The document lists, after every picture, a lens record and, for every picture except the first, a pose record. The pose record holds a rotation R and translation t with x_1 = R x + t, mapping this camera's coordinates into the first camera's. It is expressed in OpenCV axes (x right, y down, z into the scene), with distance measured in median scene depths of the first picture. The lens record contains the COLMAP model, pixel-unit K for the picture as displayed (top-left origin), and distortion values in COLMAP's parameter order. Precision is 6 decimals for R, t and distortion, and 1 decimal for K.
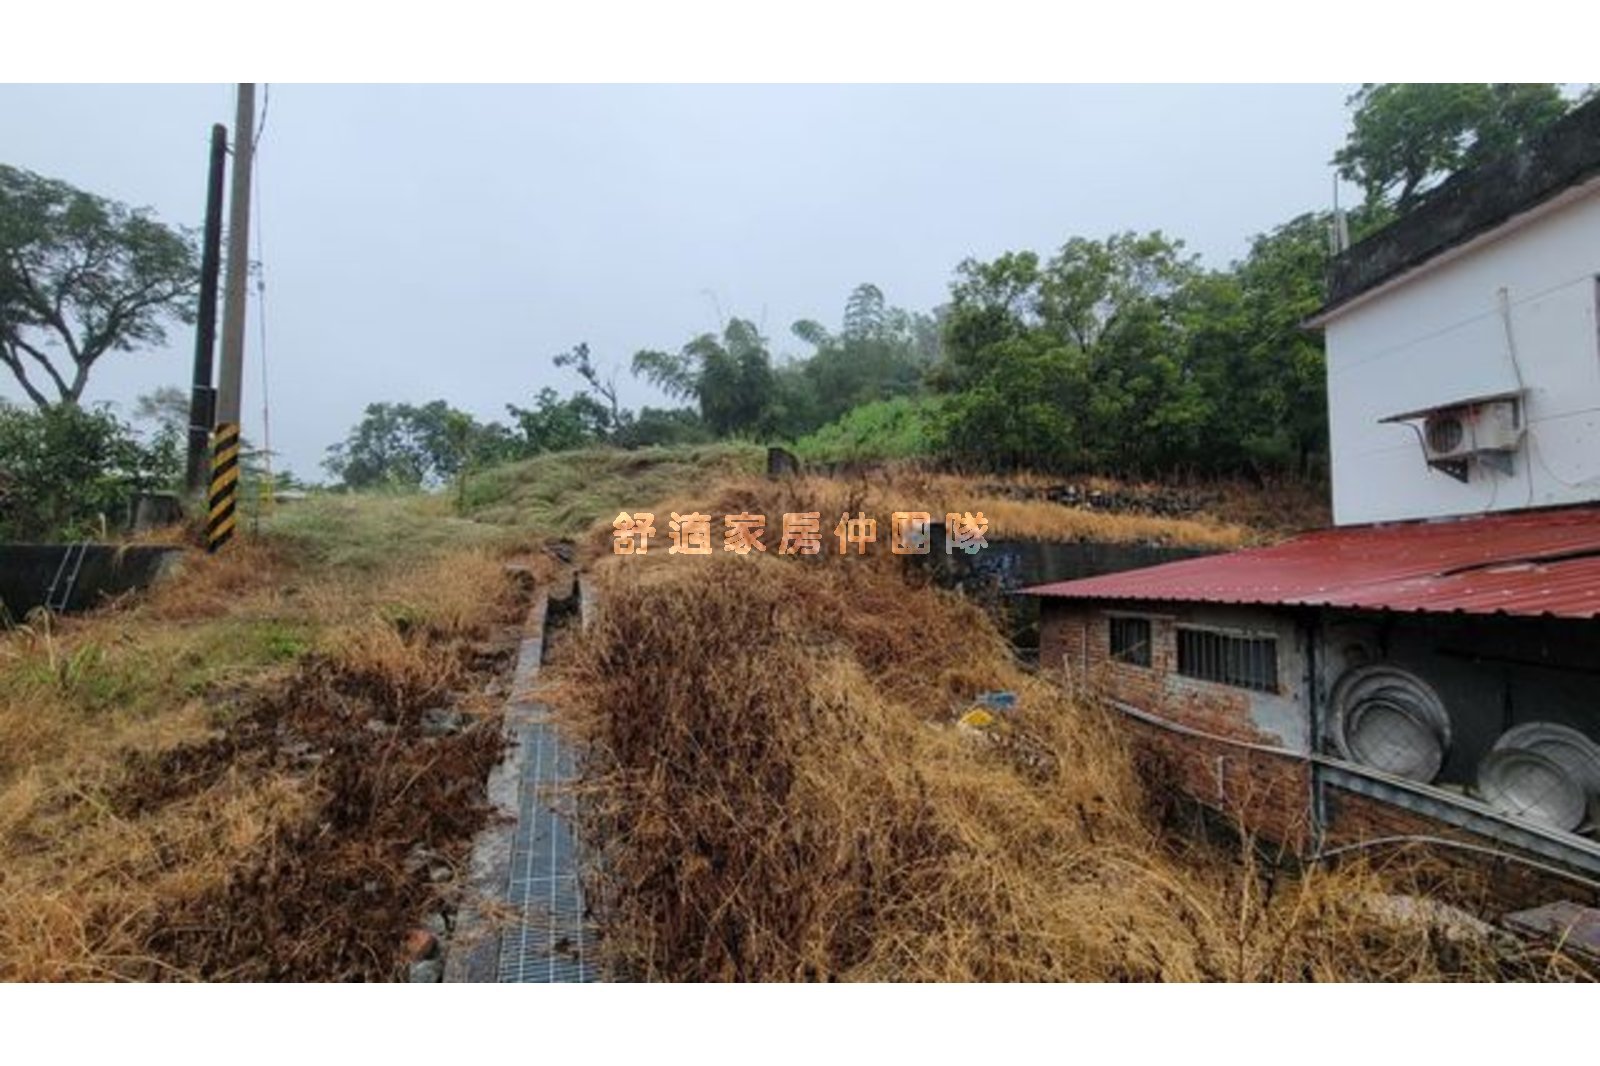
lens RADIAL K [[651.1, 0, 806.5], [0, 651.1, 528.6], [0, 0, 1]] dist [-0.002975, 0.000954]
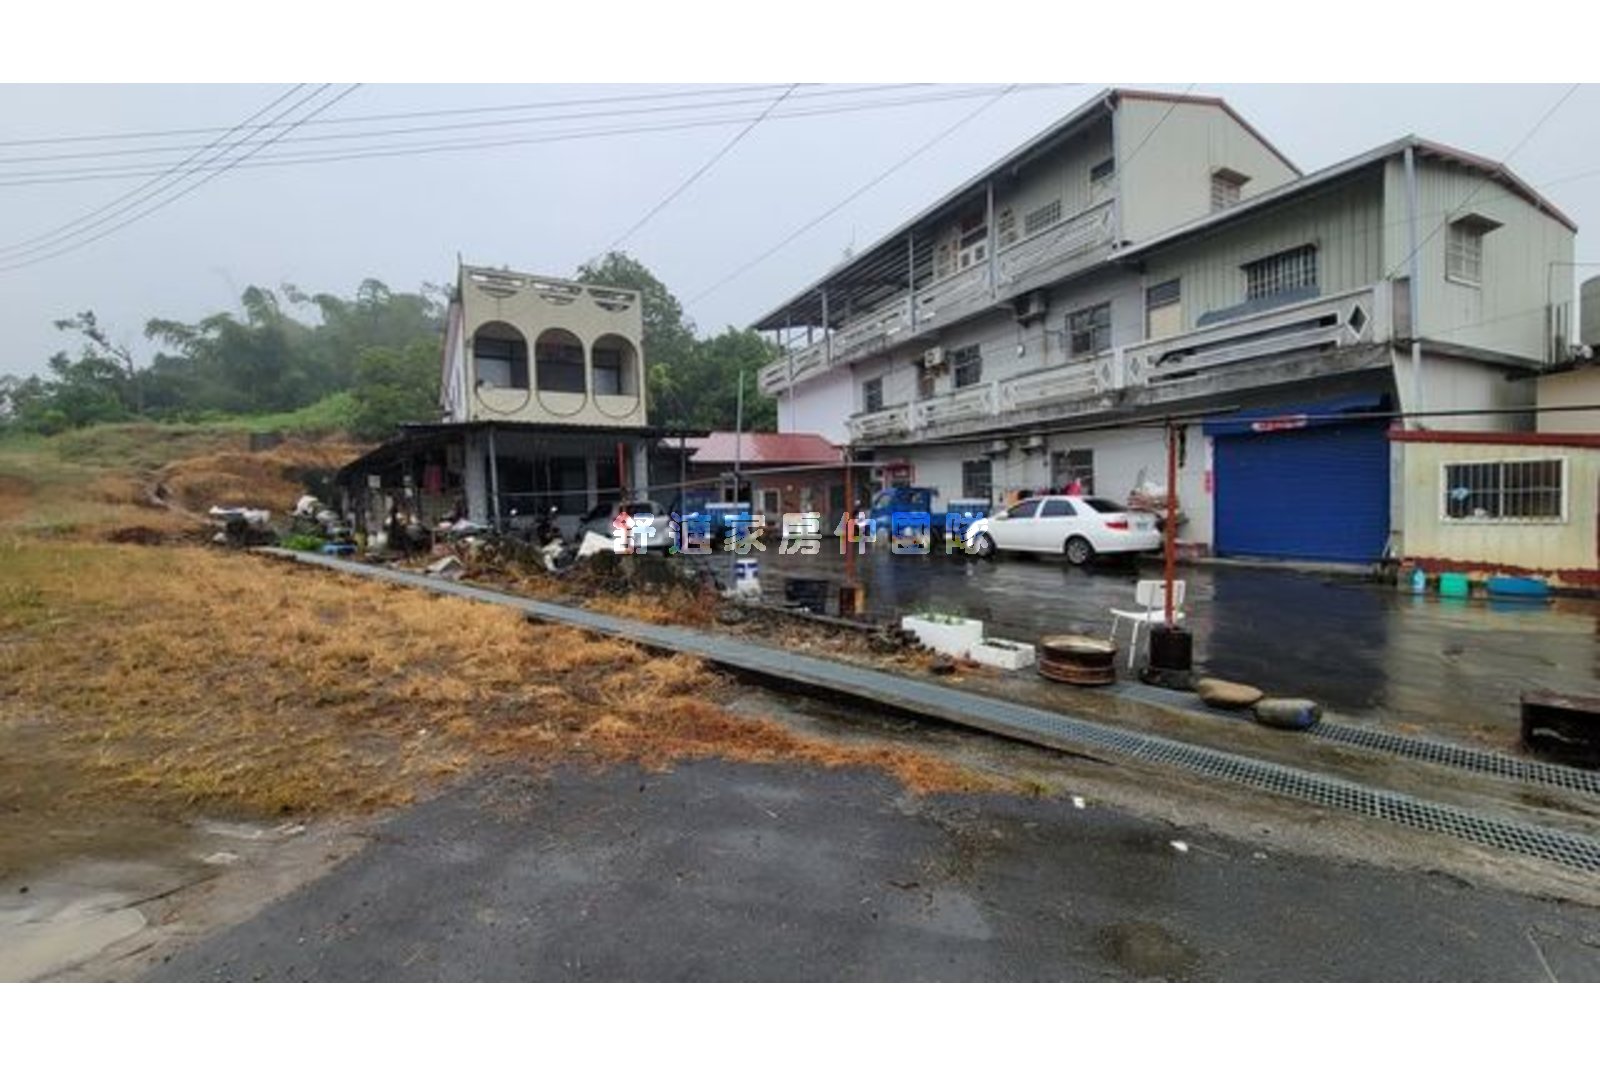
lens RADIAL K [[651.1, 0, 802.9], [0, 651.1, 534.3], [0, 0, 1]] dist [-0.002975, 0.000954]
pose [[0.860360, -0.065020, 0.505523, 0.298036], [0.006089, 0.993070, 0.117365, -0.013729], [-0.509651, -0.097898, 0.854793, -1.378535]]
